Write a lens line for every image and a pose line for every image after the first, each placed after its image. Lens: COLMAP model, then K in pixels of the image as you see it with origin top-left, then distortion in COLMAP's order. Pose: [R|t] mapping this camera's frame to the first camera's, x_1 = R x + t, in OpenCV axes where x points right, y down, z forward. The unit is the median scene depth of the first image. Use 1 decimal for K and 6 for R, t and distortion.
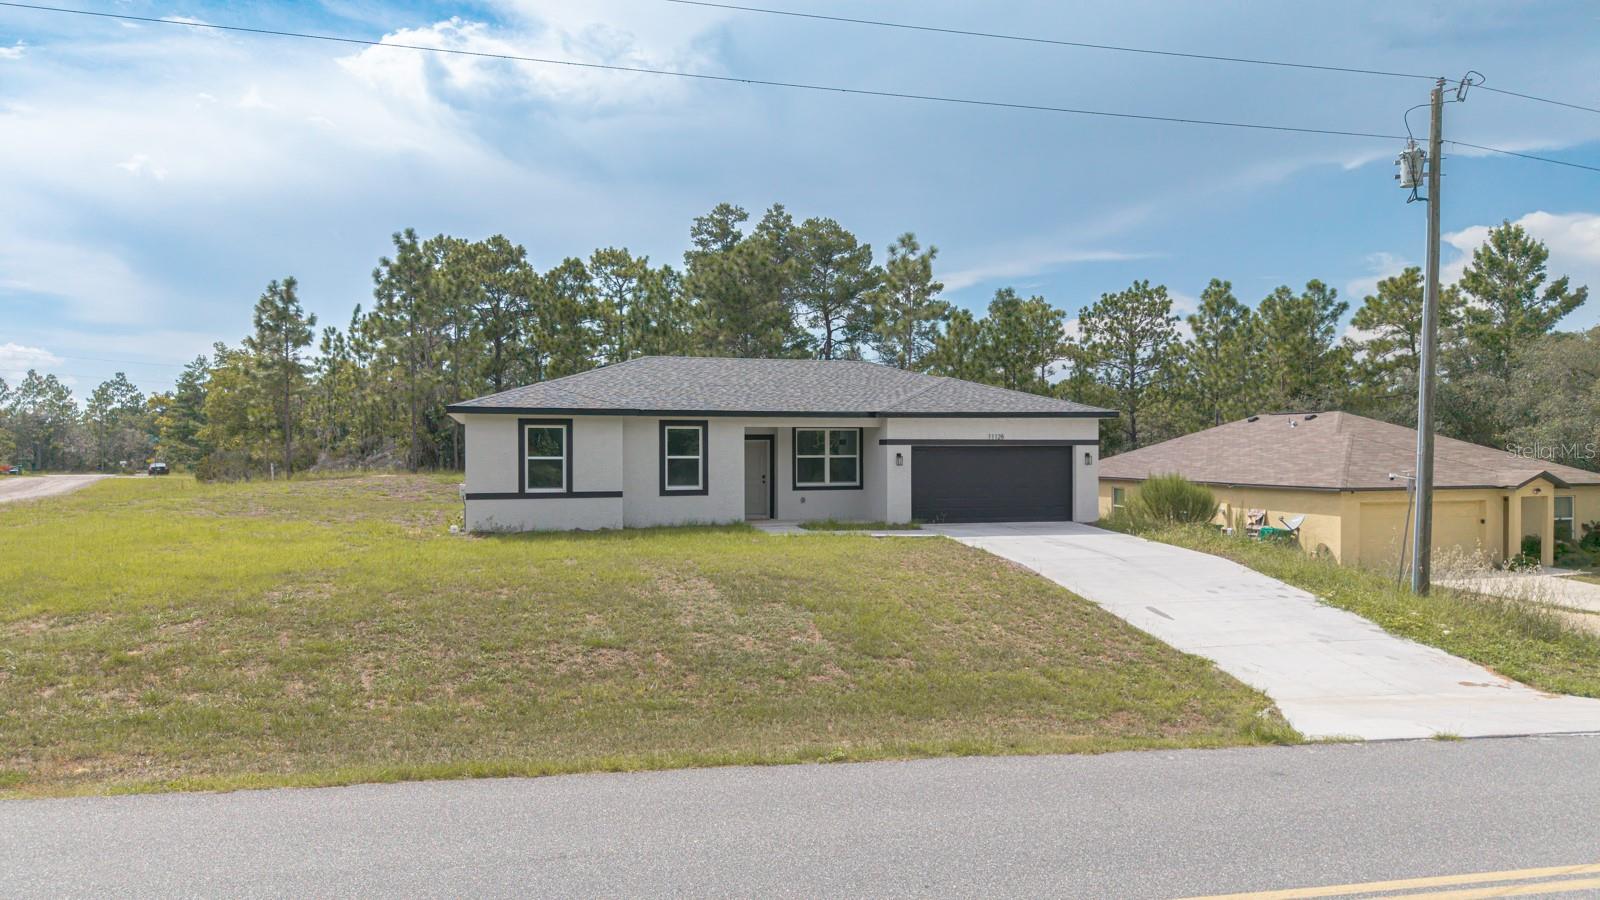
lens RADIAL K [[1104.1, 0, 800.0], [0, 1104.1, 450.0], [0, 0, 1]] dist [0.009754, 0.000025]
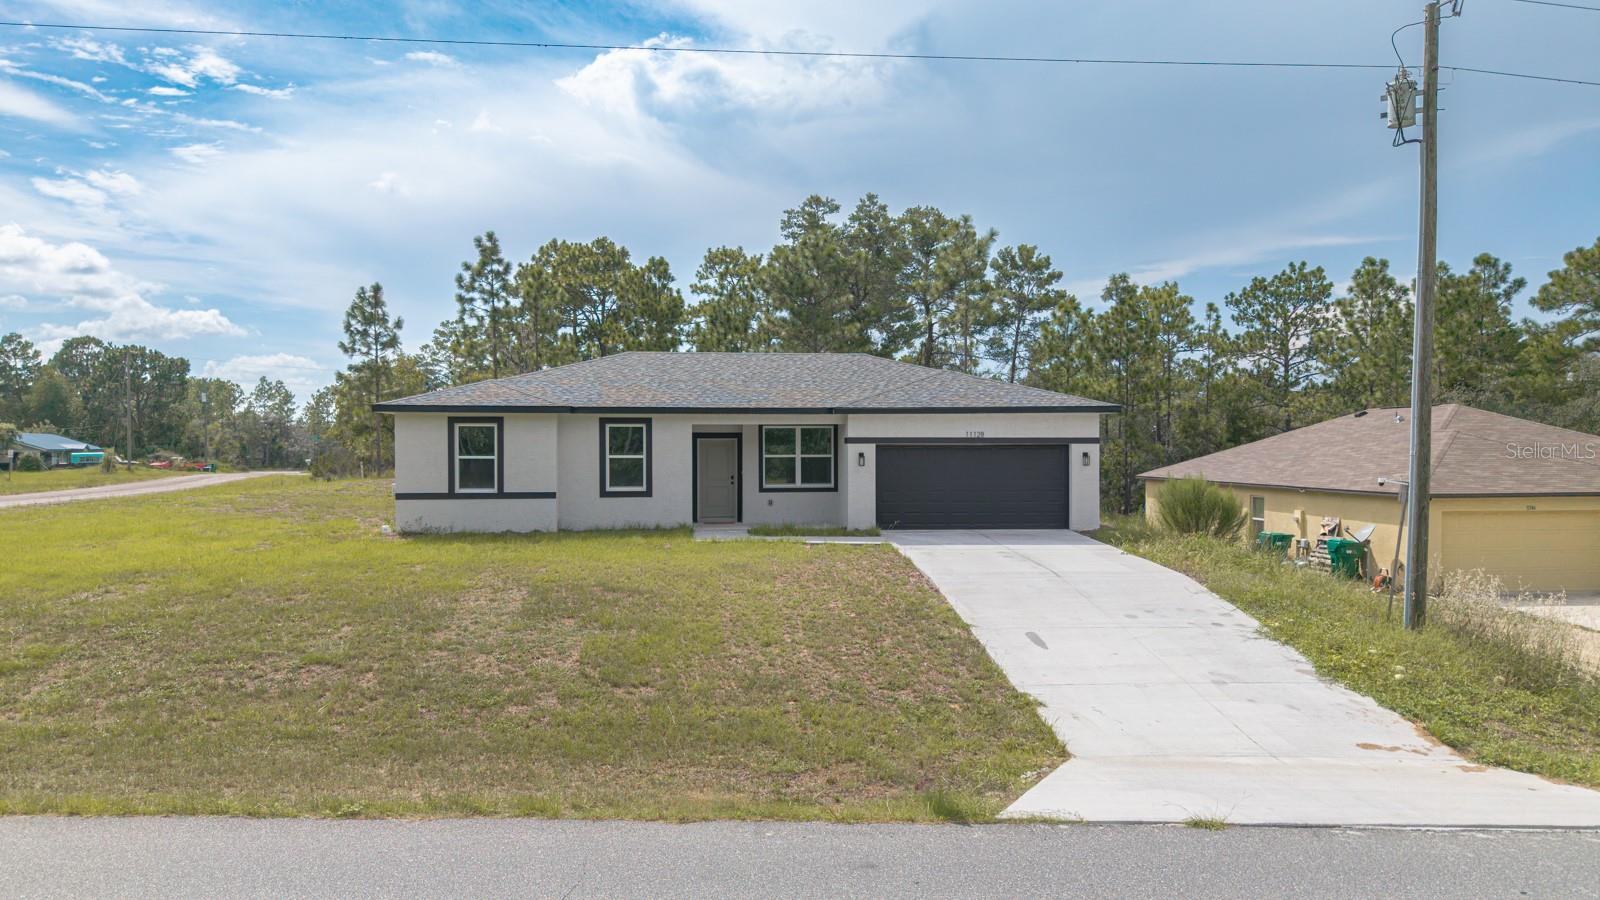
lens RADIAL K [[1102.2, 0, 800.0], [0, 1102.2, 450.0], [0, 0, 1]] dist [0.005081, 0.002405]
pose [[0.982091, 0.000168, -0.188409, 0.126532], [-0.000006, 1.000000, 0.000856, -0.000022], [0.188409, -0.000840, 0.982090, 0.055103]]
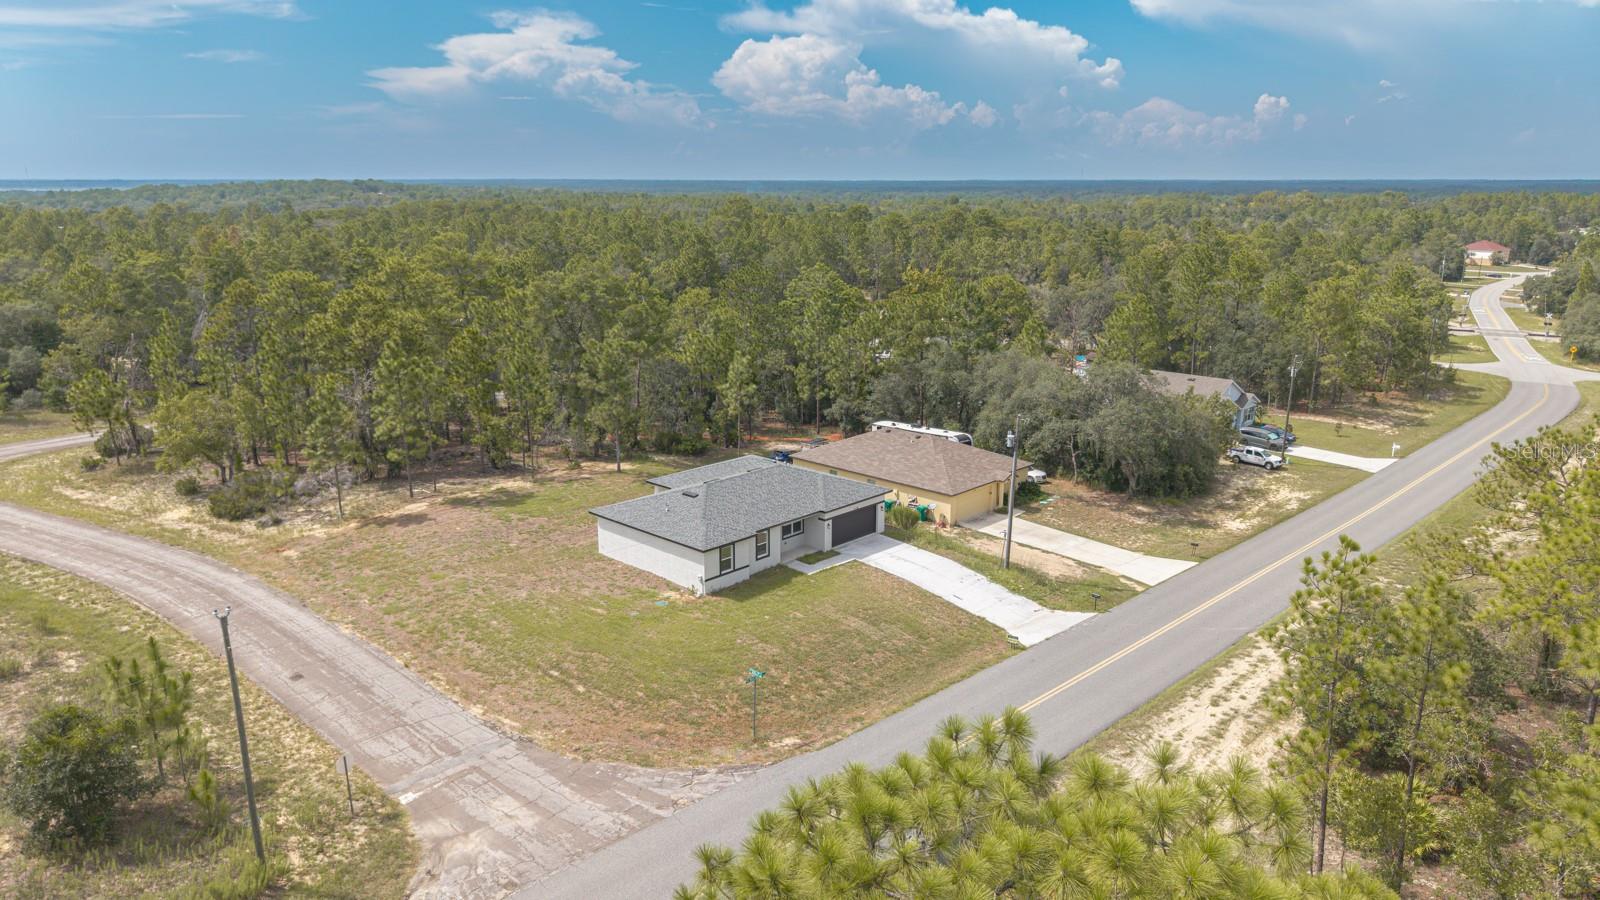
lens RADIAL K [[1104.1, 0, 800.0], [0, 1104.1, 450.0], [0, 0, 1]] dist [0.009754, 0.000025]
pose [[0.858136, -0.118696, 0.499513, -0.704670], [-0.008795, 0.969369, 0.245453, -0.455939], [-0.513346, -0.215025, 0.830807, -0.592355]]
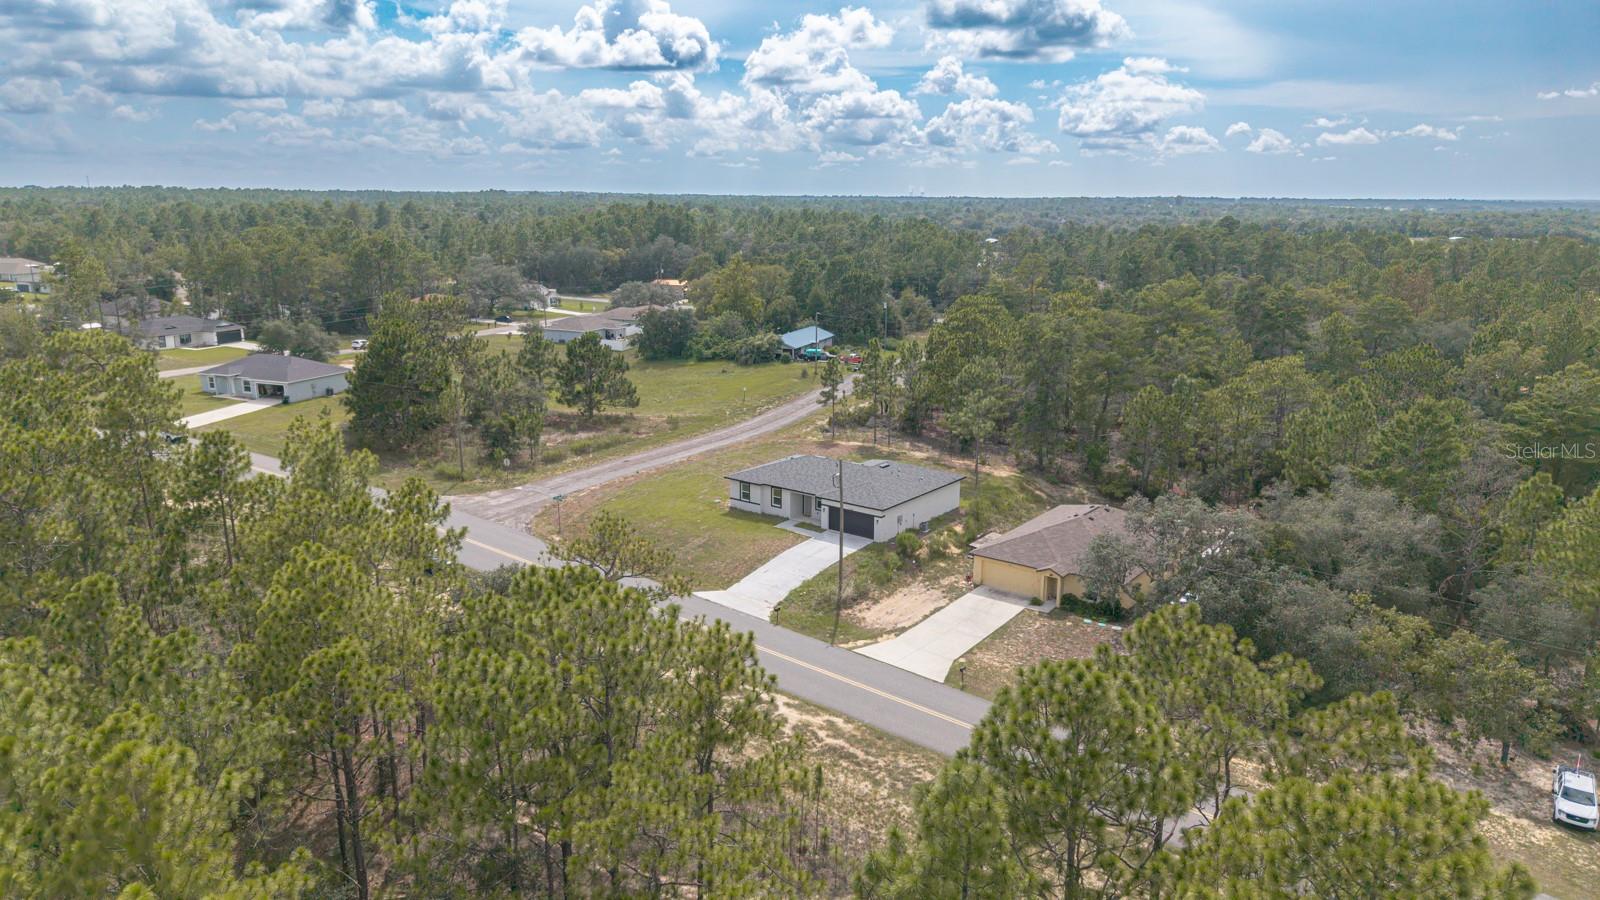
lens RADIAL K [[1104.1, 0, 800.0], [0, 1104.1, 450.0], [0, 0, 1]] dist [0.009754, 0.000025]
pose [[0.596898, 0.192277, -0.778937, 1.533455], [-0.006184, 0.971933, 0.235178, -0.560216], [0.802293, -0.135560, 0.581333, -0.568150]]
